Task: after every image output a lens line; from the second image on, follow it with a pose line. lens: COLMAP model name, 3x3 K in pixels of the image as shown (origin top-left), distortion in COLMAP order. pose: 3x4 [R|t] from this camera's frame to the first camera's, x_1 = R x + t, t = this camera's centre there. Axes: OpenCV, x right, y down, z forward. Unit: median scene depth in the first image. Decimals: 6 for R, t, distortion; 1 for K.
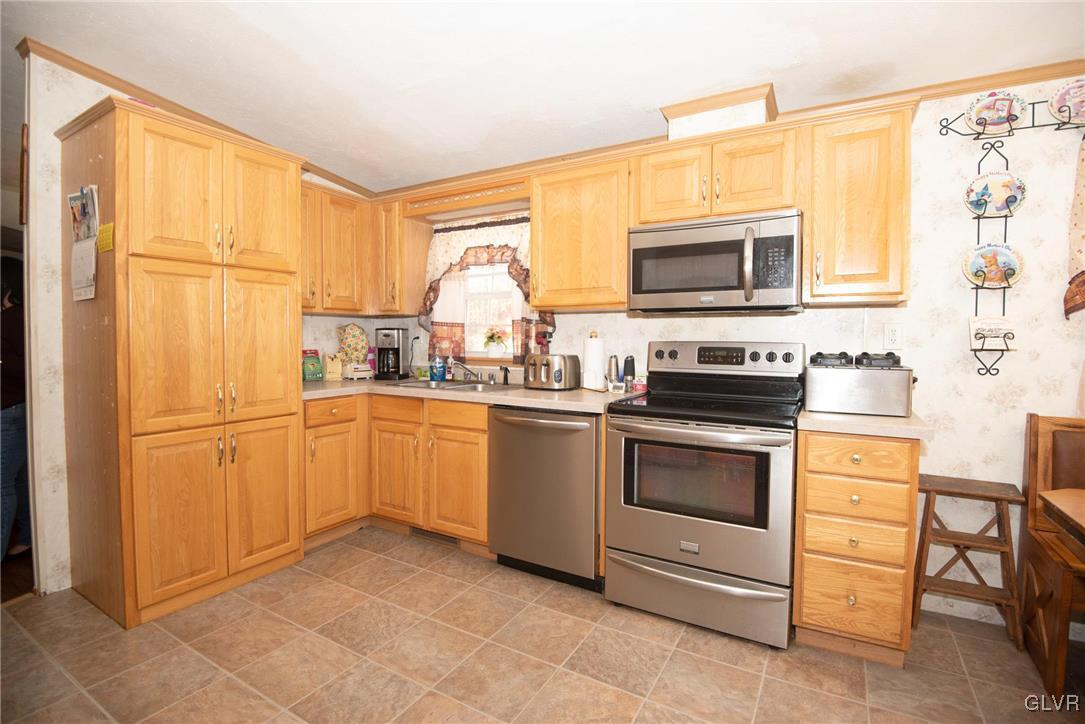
lens RADIAL K [[508.8, 0, 544.6], [0, 508.8, 353.3], [0, 0, 1]] dist [-0.025446, -0.001672]
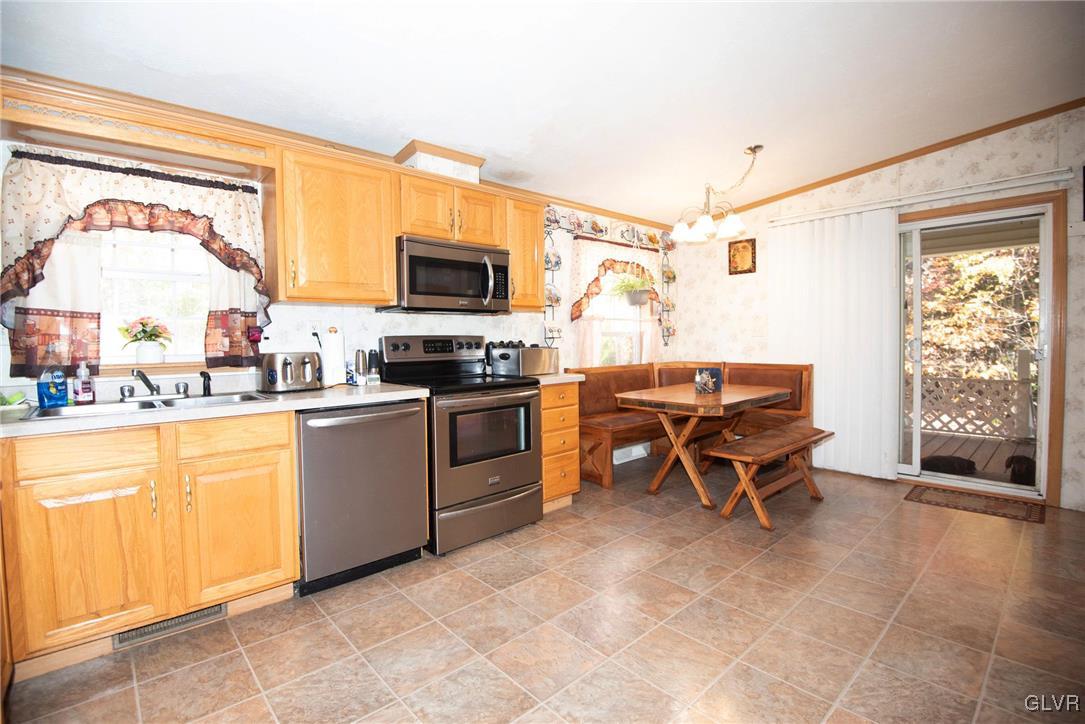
lens RADIAL K [[498.6, 0, 545.2], [0, 498.6, 355.2], [0, 0, 1]] dist [-0.025457, -0.003881]
pose [[0.292575, -0.040989, 0.955364, -0.784248], [0.042447, 0.998653, 0.029847, 0.000981], [-0.955300, 0.031820, 0.293921, 0.364803]]
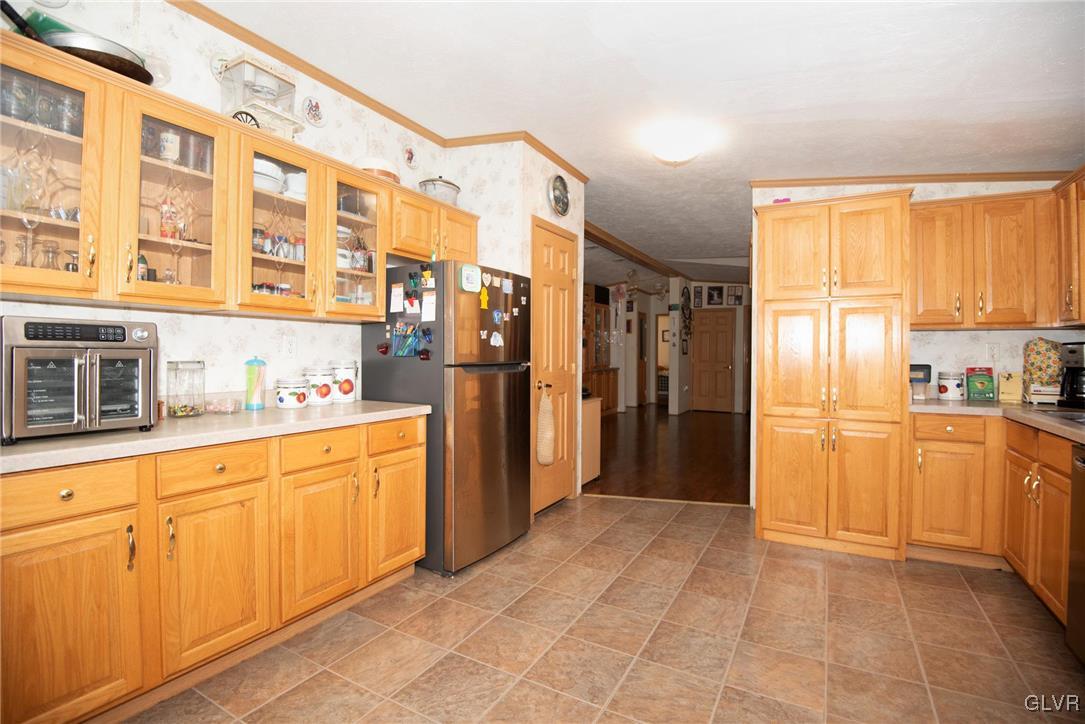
lens RADIAL K [[498.6, 0, 543.8], [0, 498.6, 358.5], [0, 0, 1]] dist [-0.025457, -0.003881]
pose [[0.016370, 0.003389, -0.999860, 0.574753], [-0.038778, 0.999244, 0.002752, 0.007335], [0.999114, 0.038727, 0.016489, 0.217168]]
